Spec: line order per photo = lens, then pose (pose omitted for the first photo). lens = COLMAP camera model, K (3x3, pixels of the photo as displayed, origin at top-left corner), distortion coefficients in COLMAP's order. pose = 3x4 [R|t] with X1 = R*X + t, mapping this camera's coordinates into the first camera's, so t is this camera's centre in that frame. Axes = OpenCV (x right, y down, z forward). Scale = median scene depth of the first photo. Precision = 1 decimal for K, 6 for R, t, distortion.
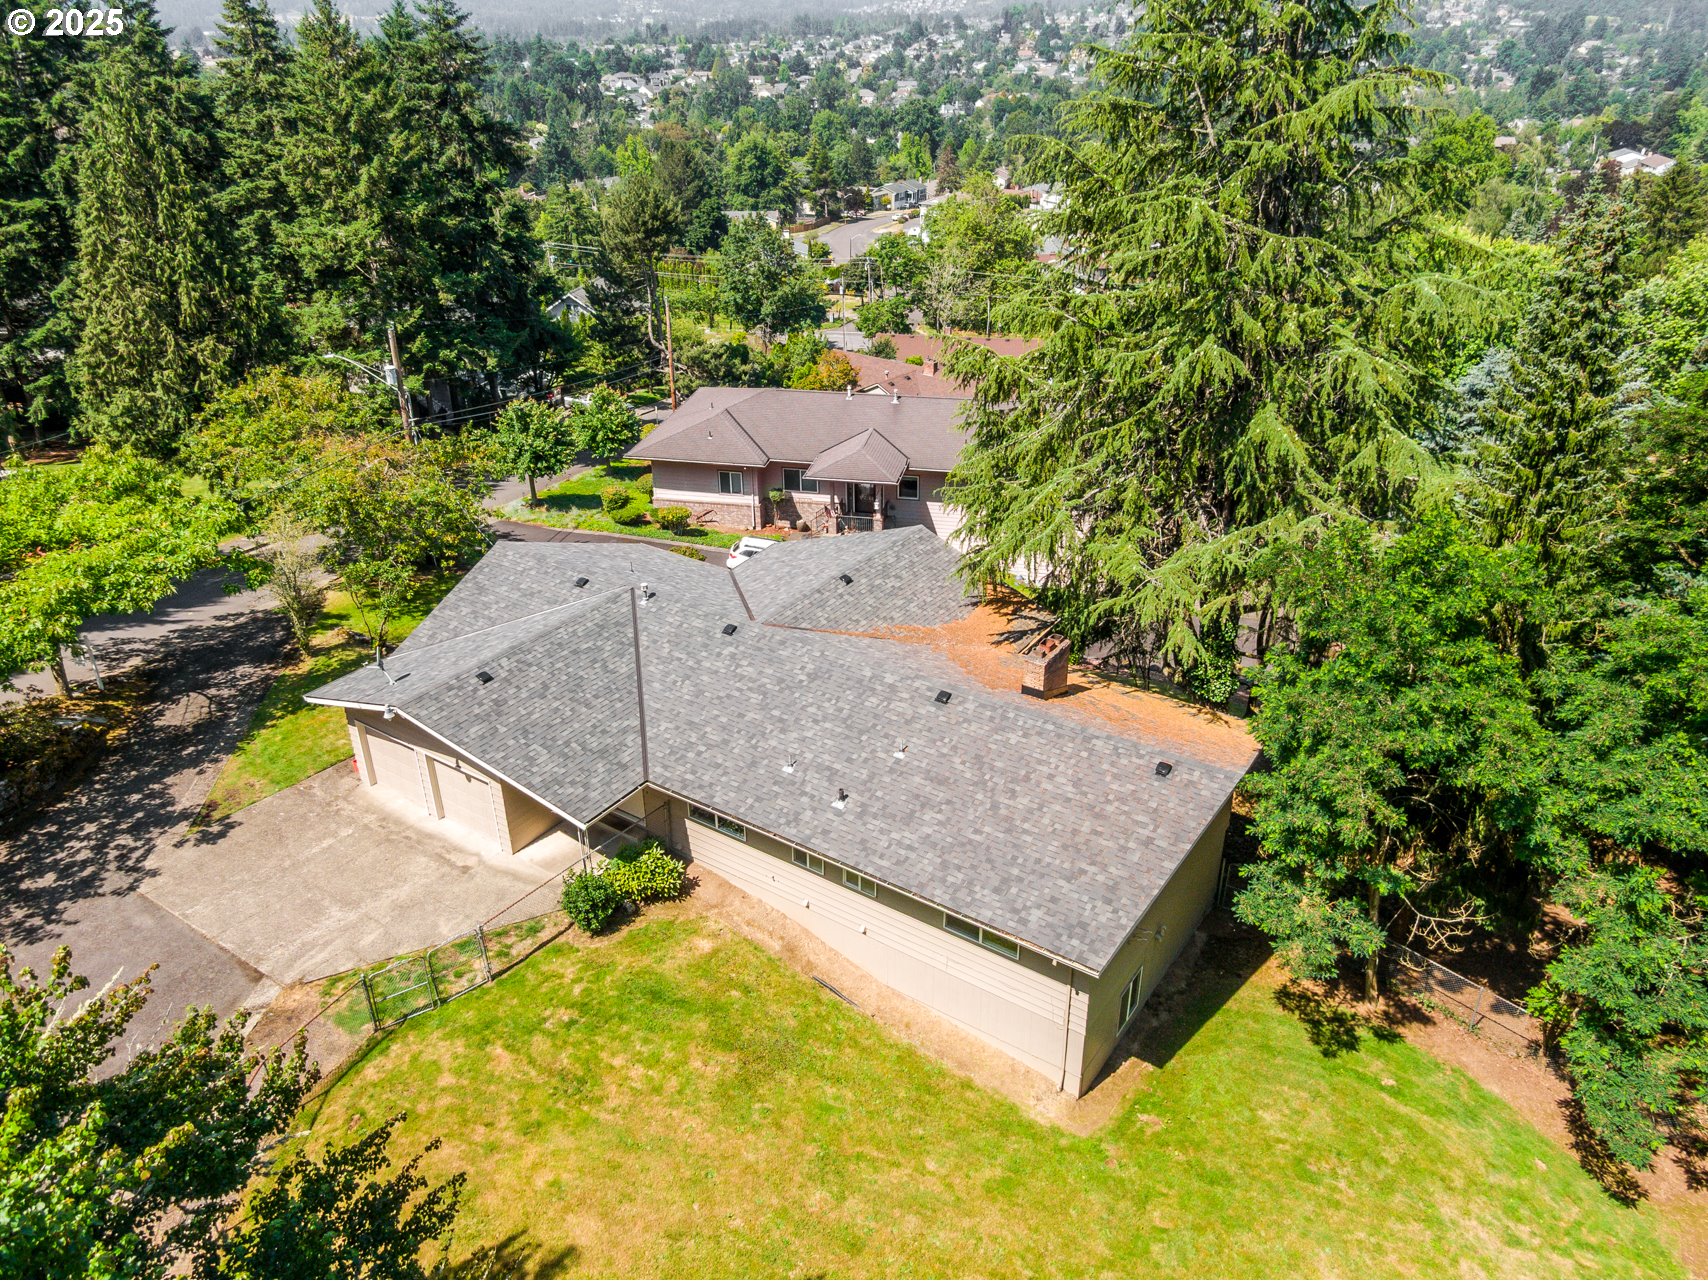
lens RADIAL K [[1226.4, 0, 854.0], [0, 1226.4, 640.5], [0, 0, 1]] dist [0.007005, -0.001351]
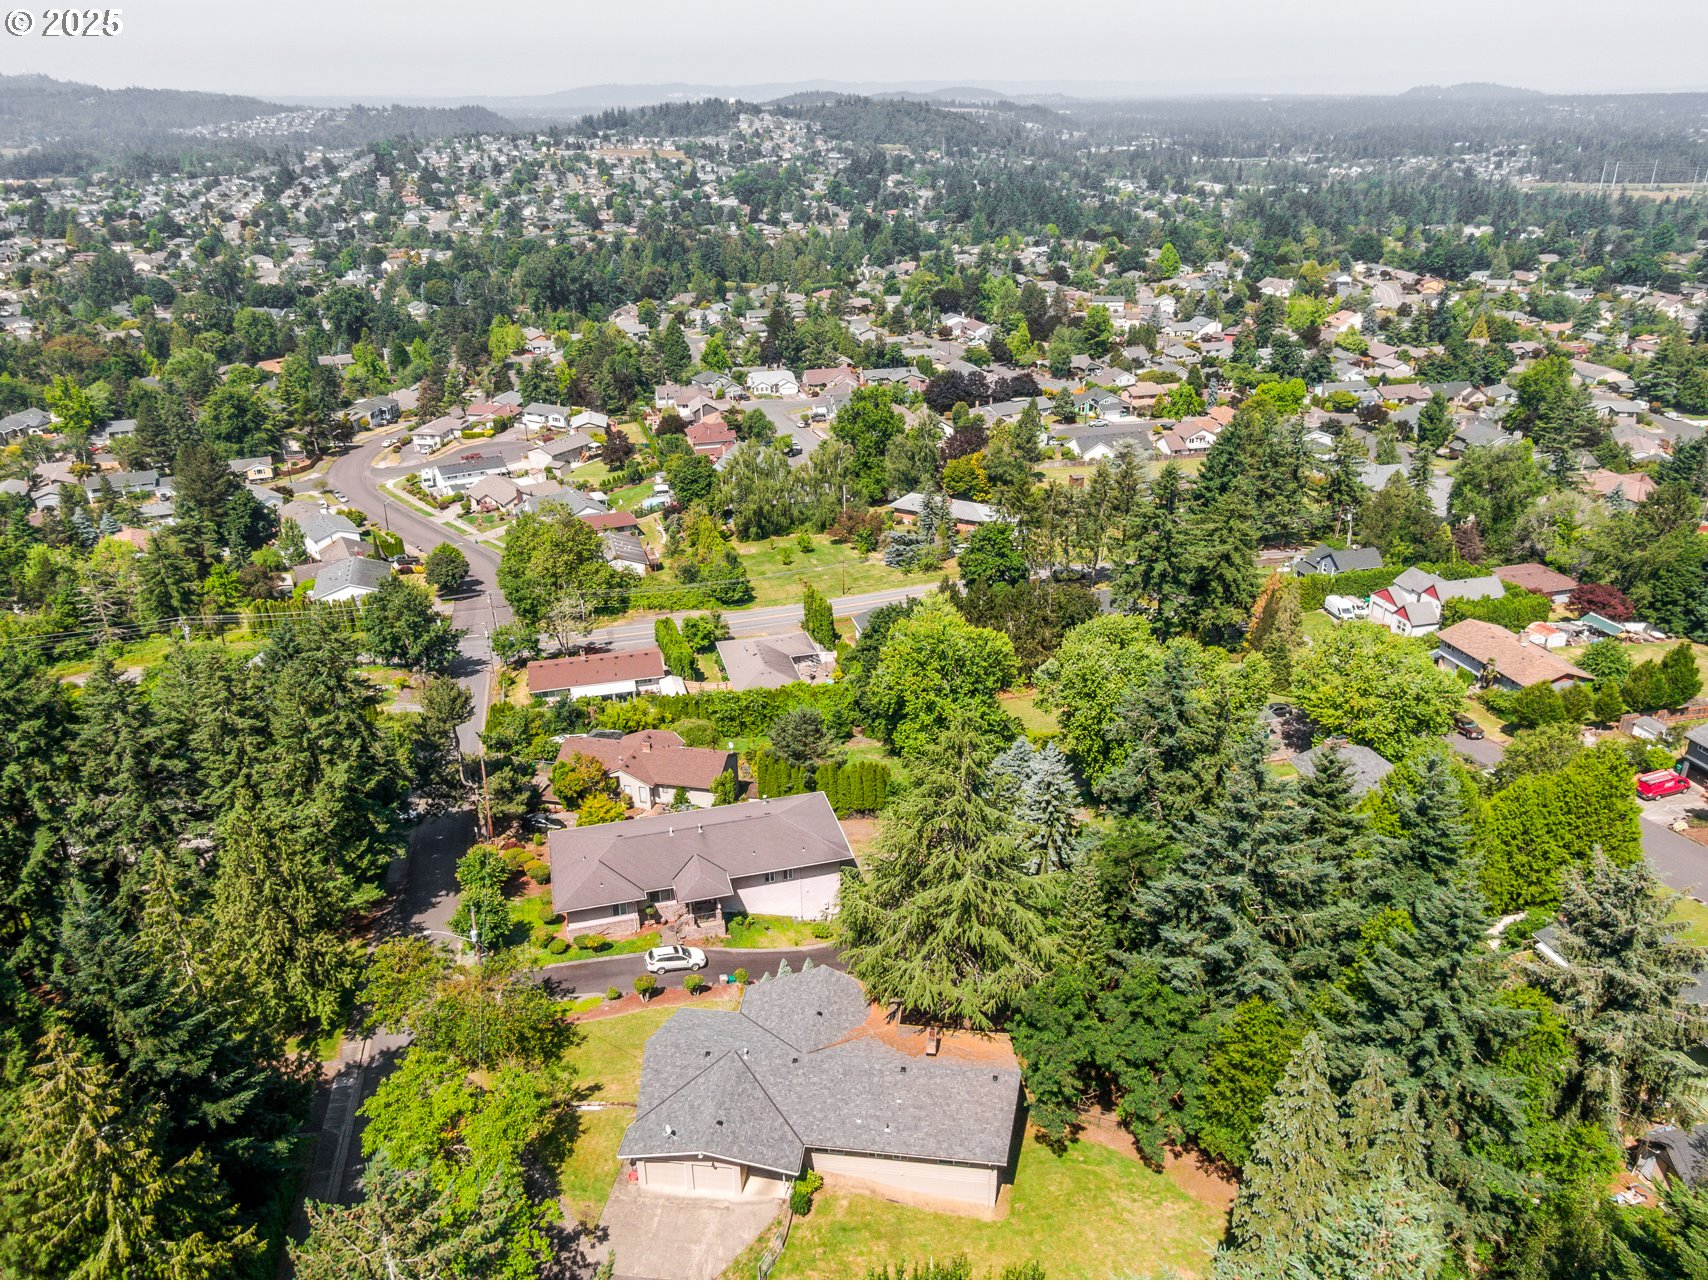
lens RADIAL K [[1226.4, 0, 854.0], [0, 1226.4, 640.5], [0, 0, 1]] dist [0.007005, -0.001351]
pose [[0.891004, -0.183088, 0.415440, -0.836271], [0.211549, 0.977094, -0.023102, -0.722157], [-0.401695, 0.108470, 0.909327, -1.252723]]
